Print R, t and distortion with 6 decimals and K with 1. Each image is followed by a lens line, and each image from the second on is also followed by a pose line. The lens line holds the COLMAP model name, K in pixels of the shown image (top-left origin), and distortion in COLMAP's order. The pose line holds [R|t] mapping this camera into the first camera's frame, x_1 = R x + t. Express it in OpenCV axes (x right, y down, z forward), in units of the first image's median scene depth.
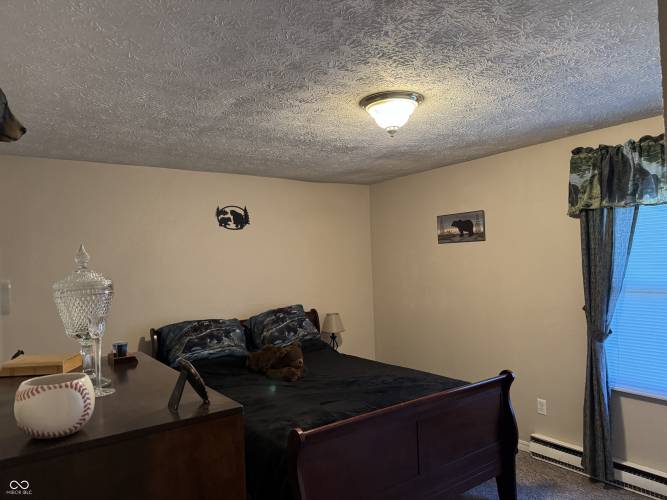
lens RADIAL K [[470.2, 0, 331.4], [0, 470.2, 247.4], [0, 0, 1]] dist [0.025556, -0.034784]
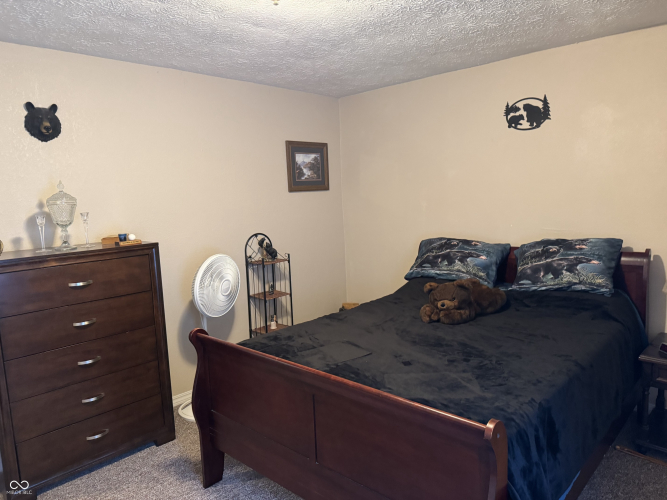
lens RADIAL K [[470.2, 0, 333.0], [0, 470.2, 251.4], [0, 0, 1]] dist [0.025556, -0.034784]
pose [[0.176700, 0.145692, -0.973422, 0.517179], [0.048313, 0.986508, 0.156421, 0.022067], [0.983078, -0.074669, 0.167277, 0.551167]]
